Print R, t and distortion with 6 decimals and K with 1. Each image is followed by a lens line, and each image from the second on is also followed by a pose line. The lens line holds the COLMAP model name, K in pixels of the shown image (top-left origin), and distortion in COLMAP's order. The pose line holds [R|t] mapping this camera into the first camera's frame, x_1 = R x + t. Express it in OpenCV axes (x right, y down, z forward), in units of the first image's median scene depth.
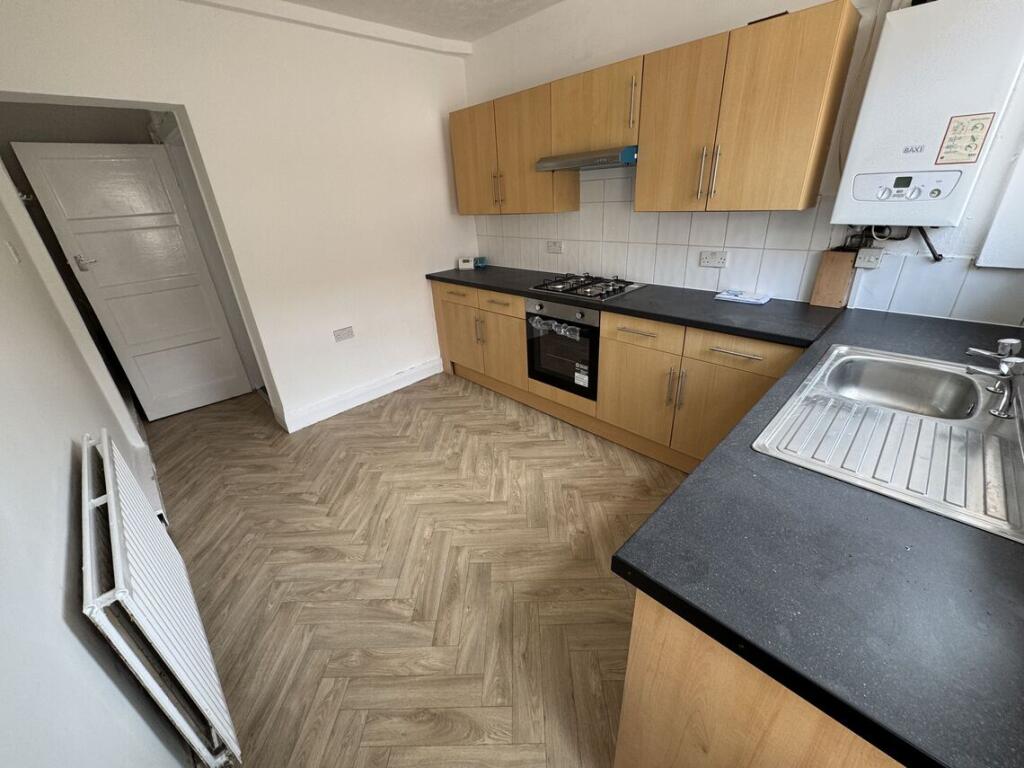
lens RADIAL K [[406.8, 0, 514.9], [0, 406.8, 388.0], [0, 0, 1]] dist [-0.003846, 0.000533]
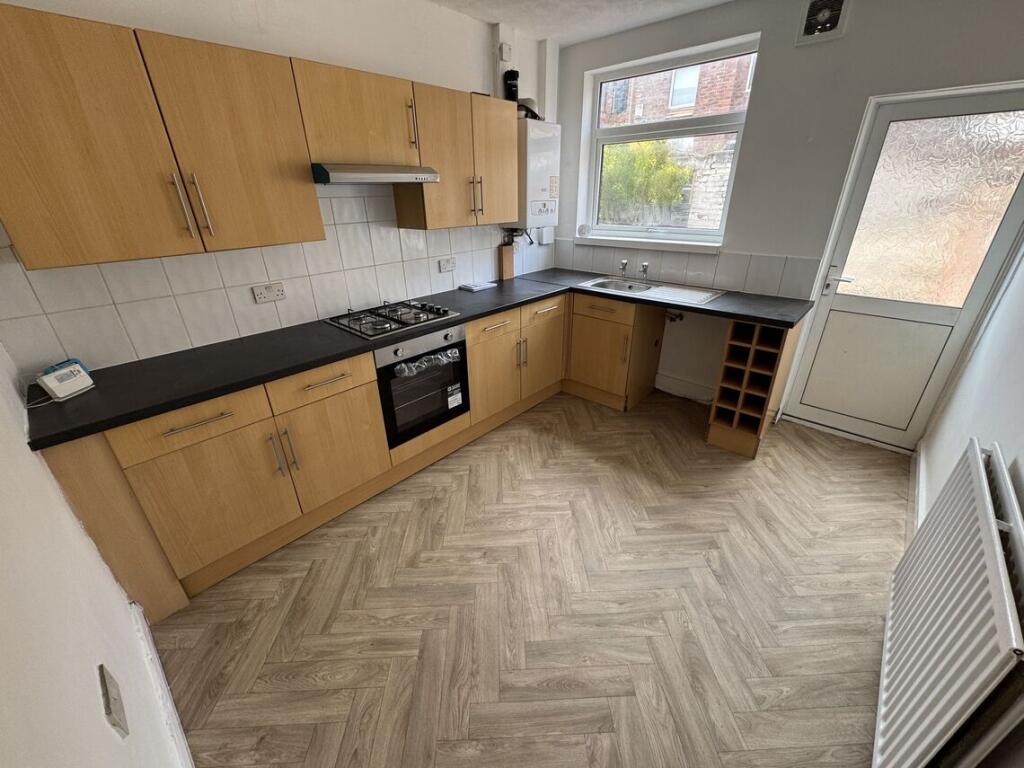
lens RADIAL K [[406.8, 0, 511.2], [0, 406.8, 386.0], [0, 0, 1]] dist [-0.003846, 0.000533]
pose [[-0.048719, -0.385715, 0.921331, -0.816641], [0.449640, 0.815202, 0.365060, -0.387358], [-0.891880, 0.432053, 0.133717, 0.834036]]
